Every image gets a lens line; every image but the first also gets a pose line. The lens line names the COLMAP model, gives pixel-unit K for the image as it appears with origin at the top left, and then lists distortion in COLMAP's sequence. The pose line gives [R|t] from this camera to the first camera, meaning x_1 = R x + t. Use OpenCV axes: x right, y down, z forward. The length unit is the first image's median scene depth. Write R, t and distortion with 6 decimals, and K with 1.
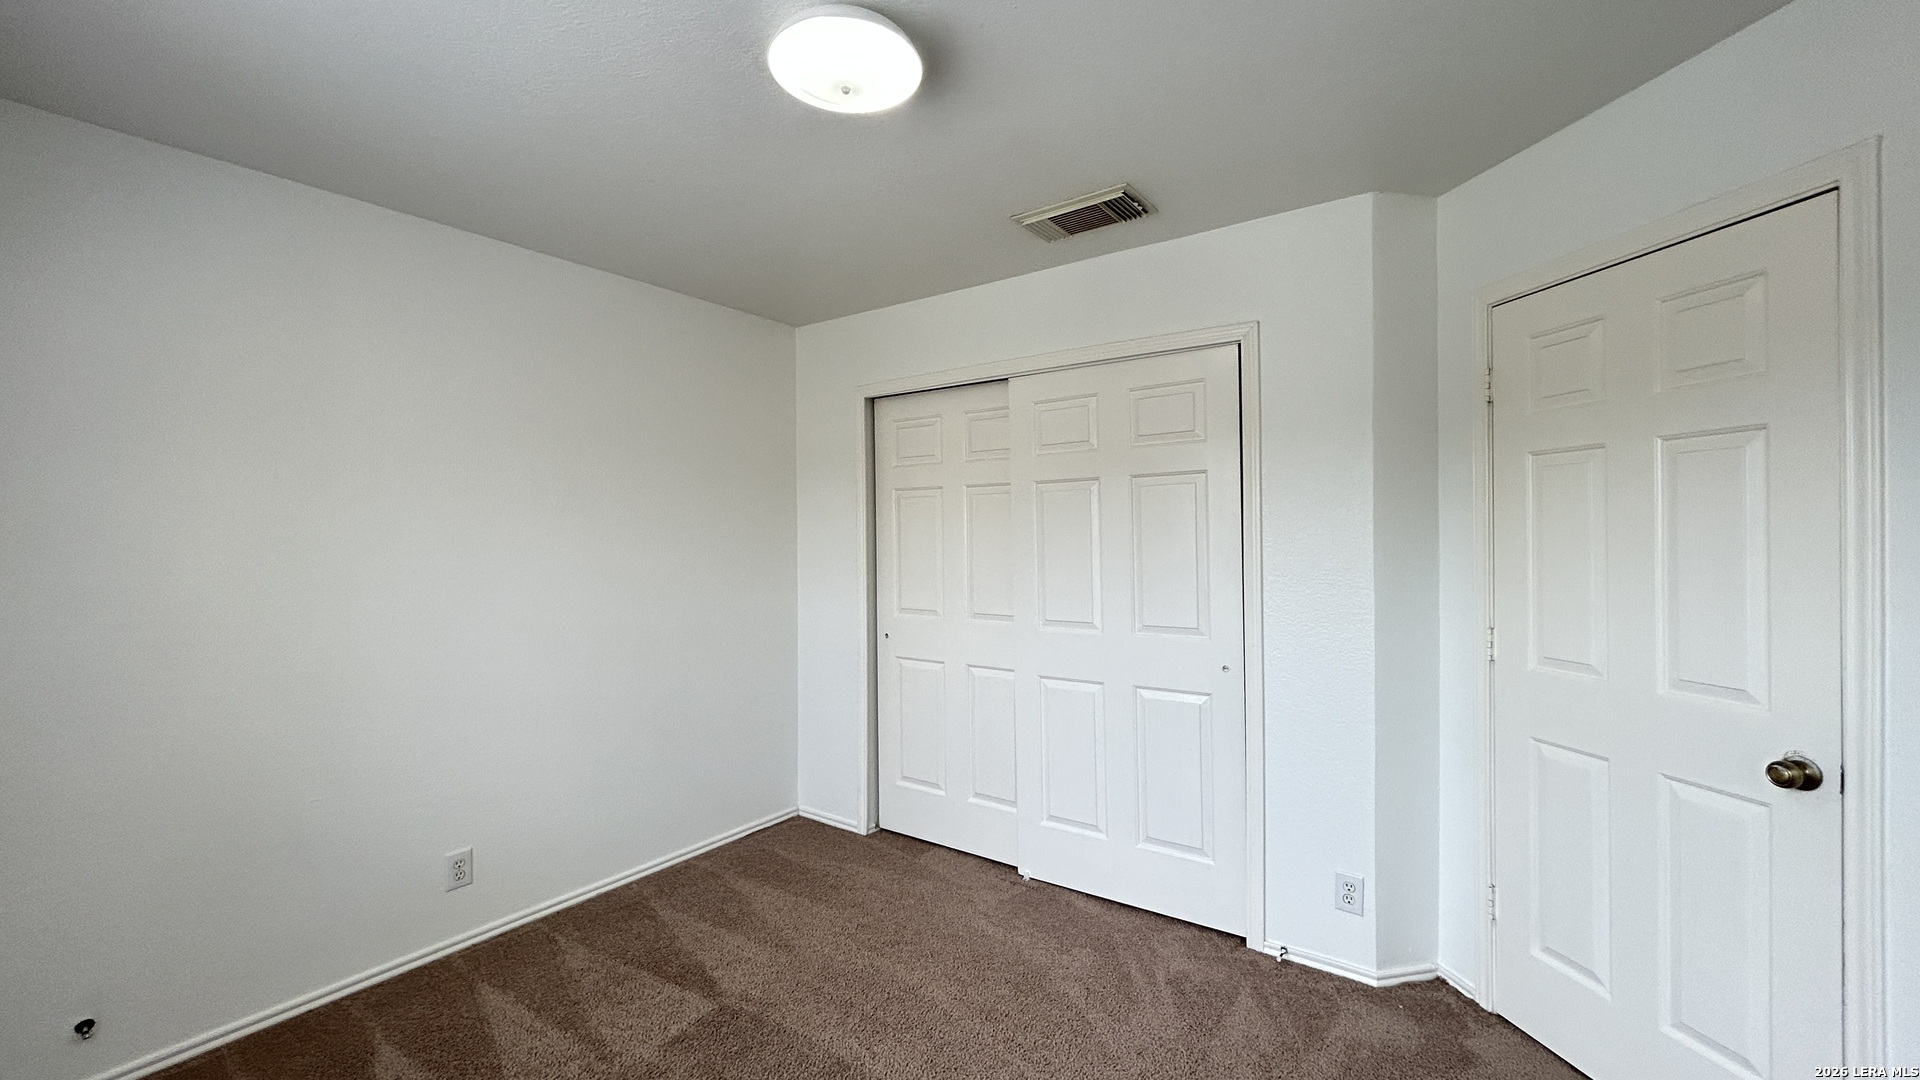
lens RADIAL K [[773.1, 0, 957.0], [0, 773.1, 537.5], [0, 0, 1]] dist [0.000396, 0.000509]
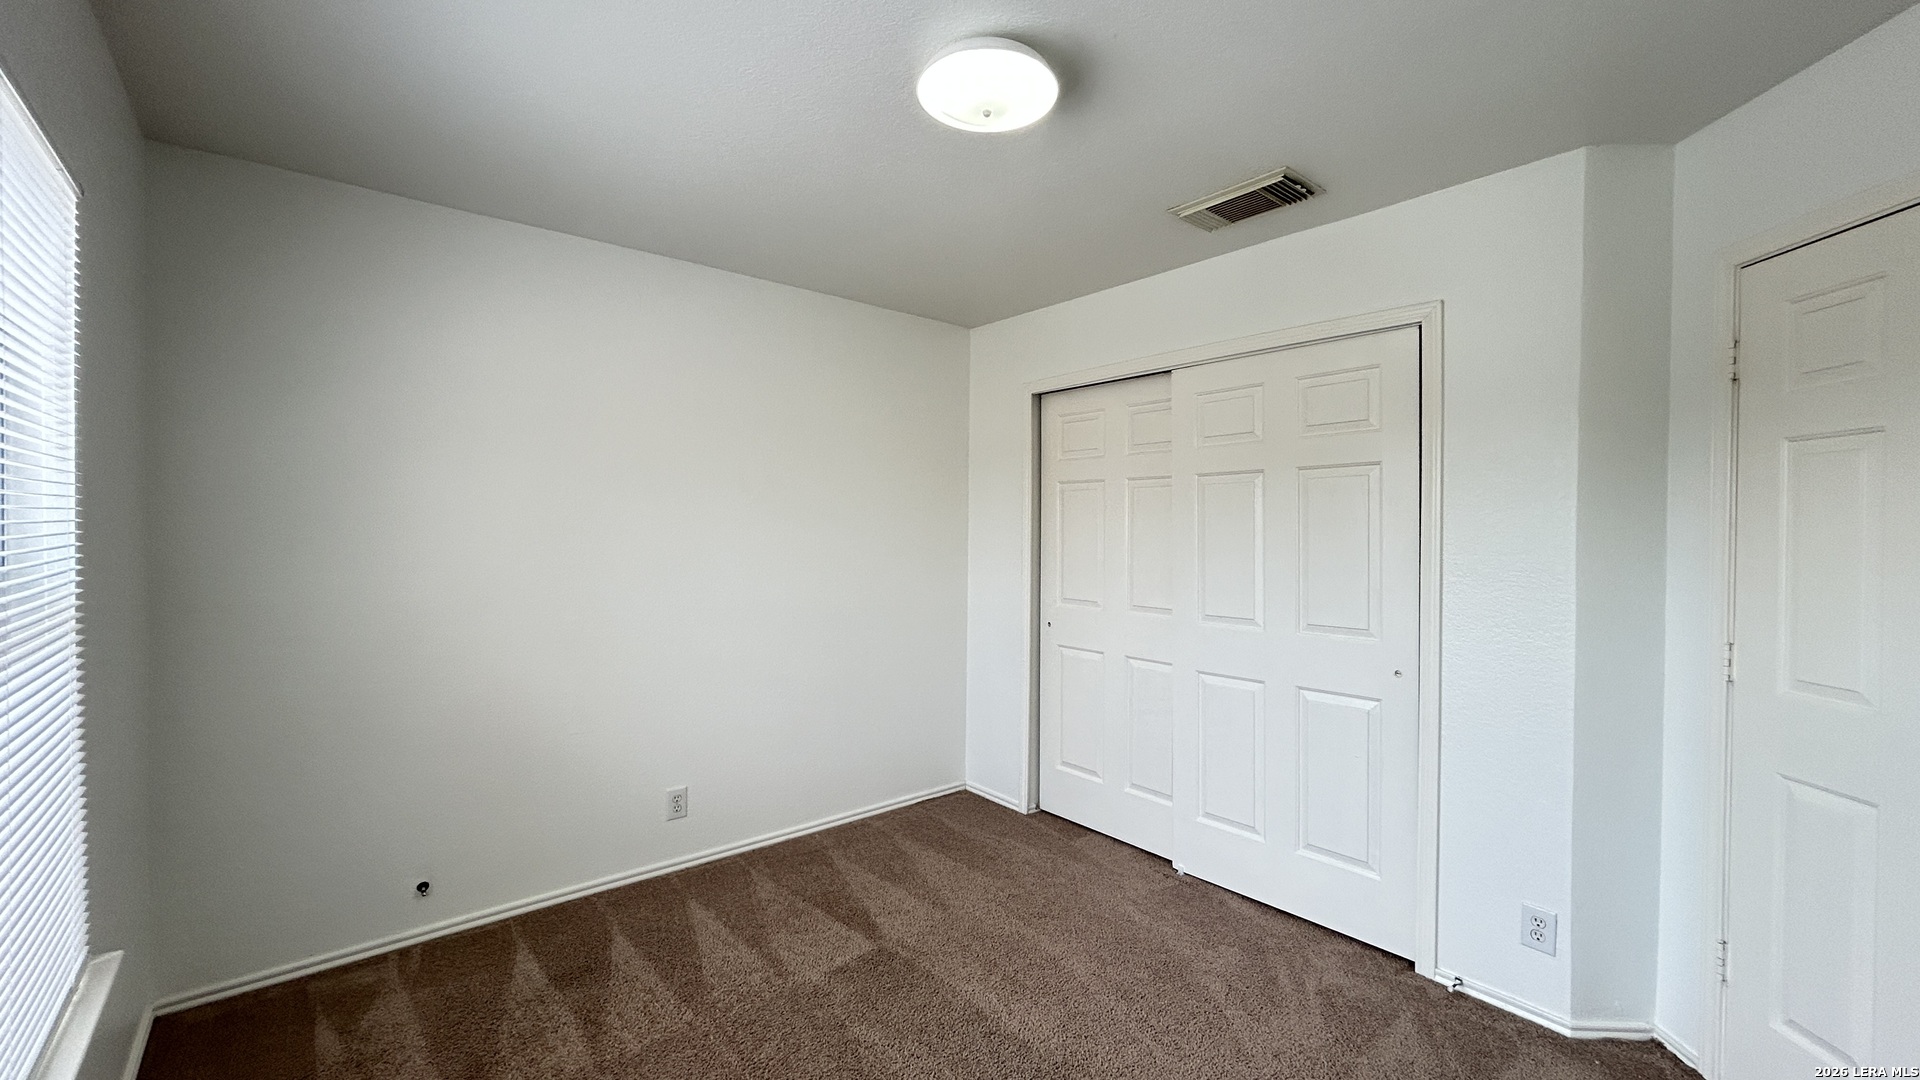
lens RADIAL K [[773.1, 0, 956.0], [0, 773.1, 536.7], [0, 0, 1]] dist [0.000396, 0.000509]
pose [[0.968192, 0.017046, -0.249626, 0.064144], [-0.014895, 0.999834, 0.010504, 0.001901], [0.249764, -0.006452, 0.968285, -0.042579]]
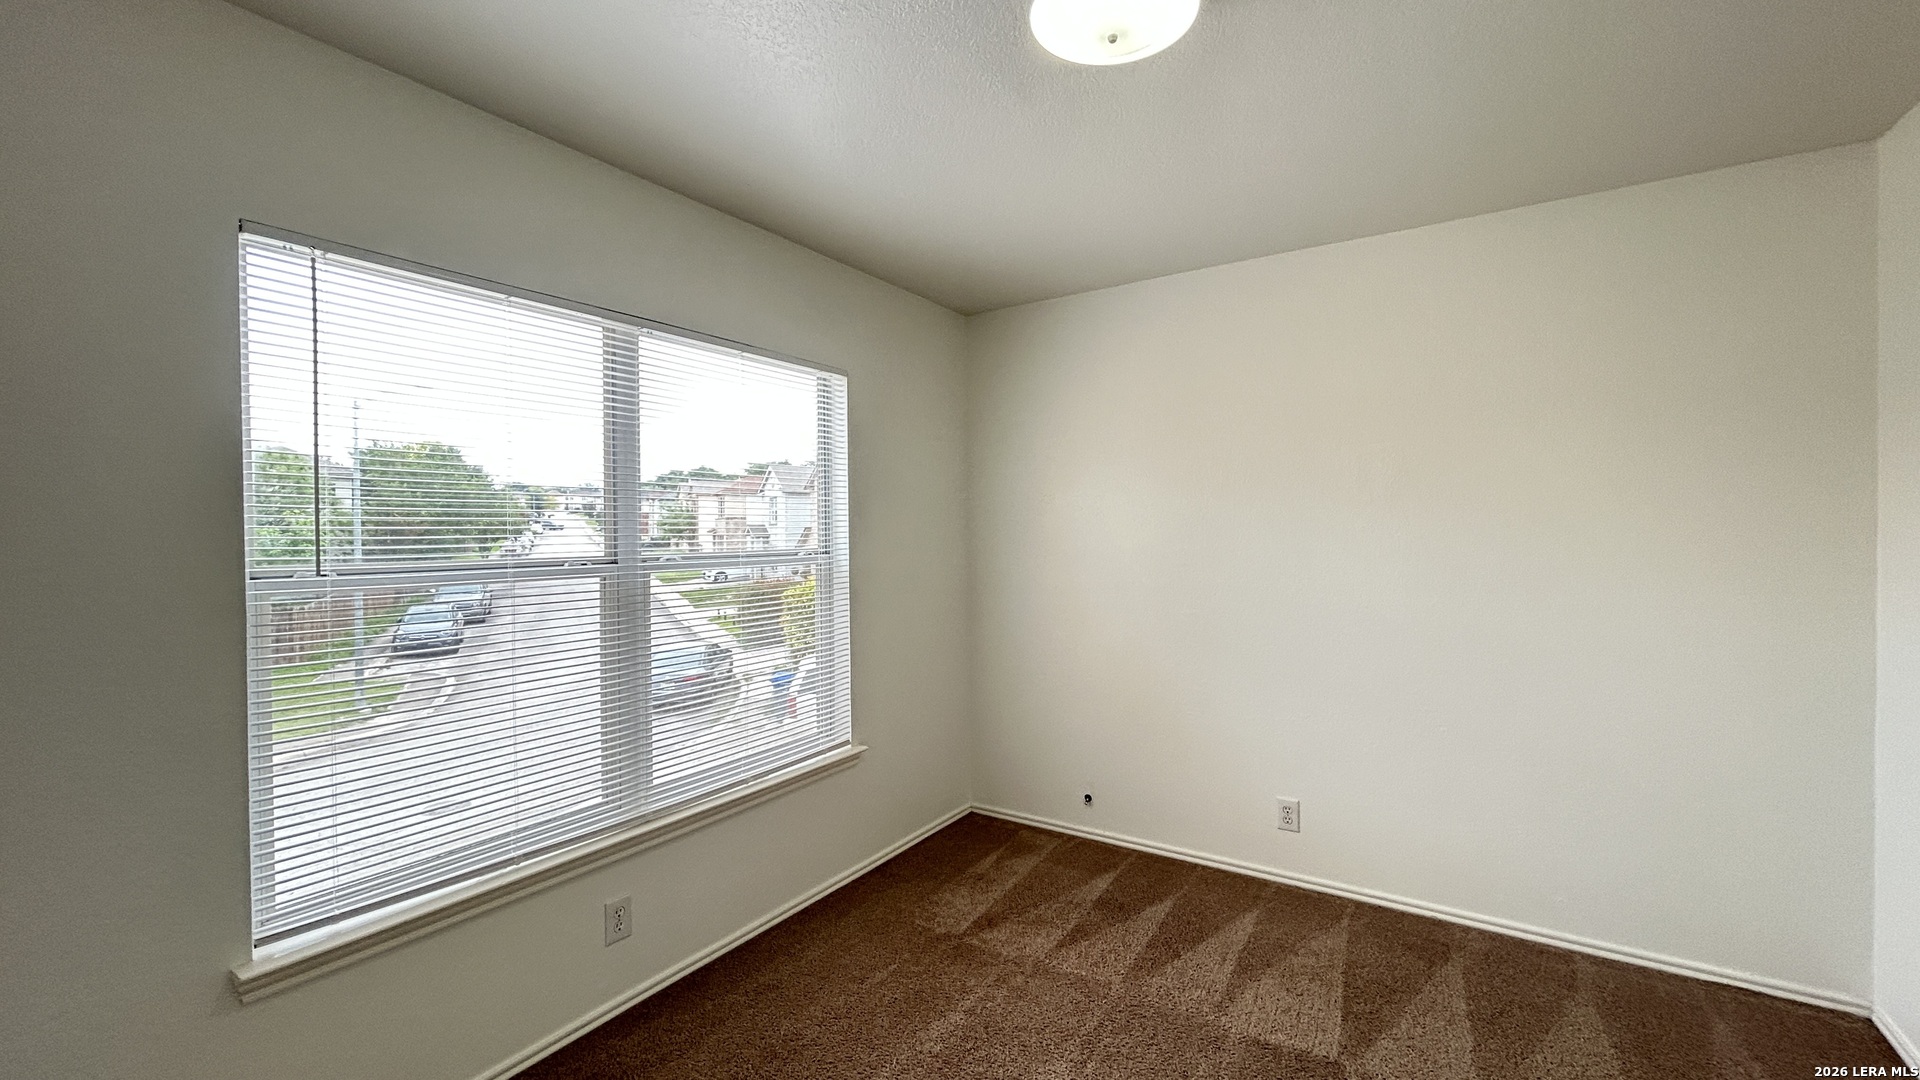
lens RADIAL K [[773.1, 0, 964.5], [0, 773.1, 540.3], [0, 0, 1]] dist [0.000396, 0.000509]
pose [[0.041762, 0.021628, -0.998893, 0.504615], [0.003976, 0.999754, 0.021813, -0.003887], [0.999120, -0.004882, 0.041665, 0.510796]]
